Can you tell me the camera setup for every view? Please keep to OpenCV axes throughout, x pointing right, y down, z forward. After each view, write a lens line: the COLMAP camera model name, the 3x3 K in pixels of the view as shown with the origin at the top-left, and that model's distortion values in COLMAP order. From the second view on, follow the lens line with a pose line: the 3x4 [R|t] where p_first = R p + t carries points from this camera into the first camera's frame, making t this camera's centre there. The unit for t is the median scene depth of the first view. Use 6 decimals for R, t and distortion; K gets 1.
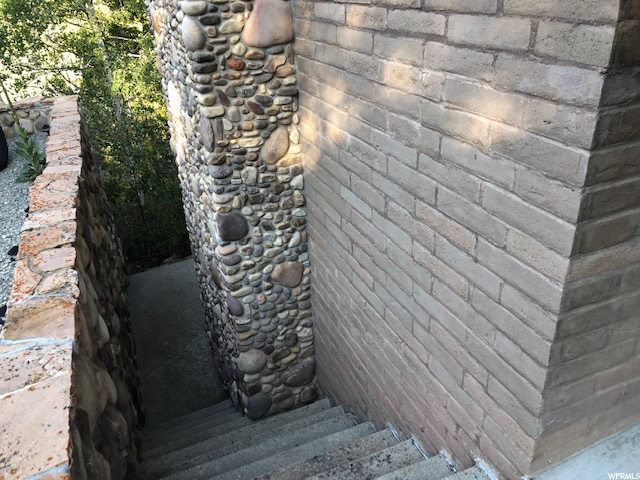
lens RADIAL K [[523.4, 0, 319.9], [0, 523.4, 239.8], [0, 0, 1]] dist [0.053225, 0.001579]
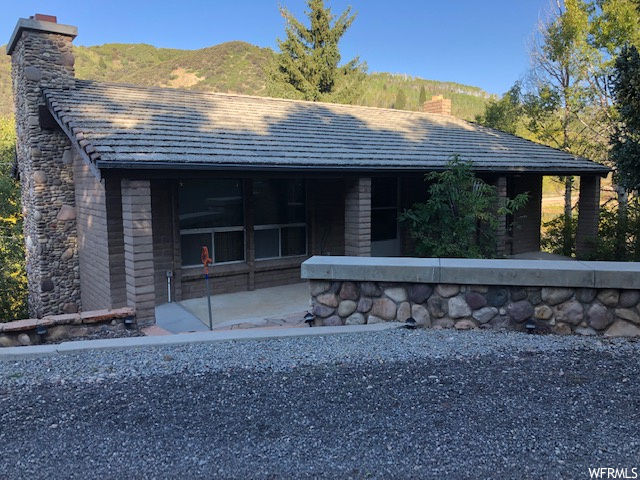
lens RADIAL K [[523.4, 0, 319.7], [0, 523.4, 240.8], [0, 0, 1]] dist [0.053225, 0.001579]
pose [[0.975244, 0.024343, 0.219787, 0.579379], [0.056059, 0.934236, -0.352221, 0.788268], [-0.213907, 0.355823, 0.909744, -1.794968]]
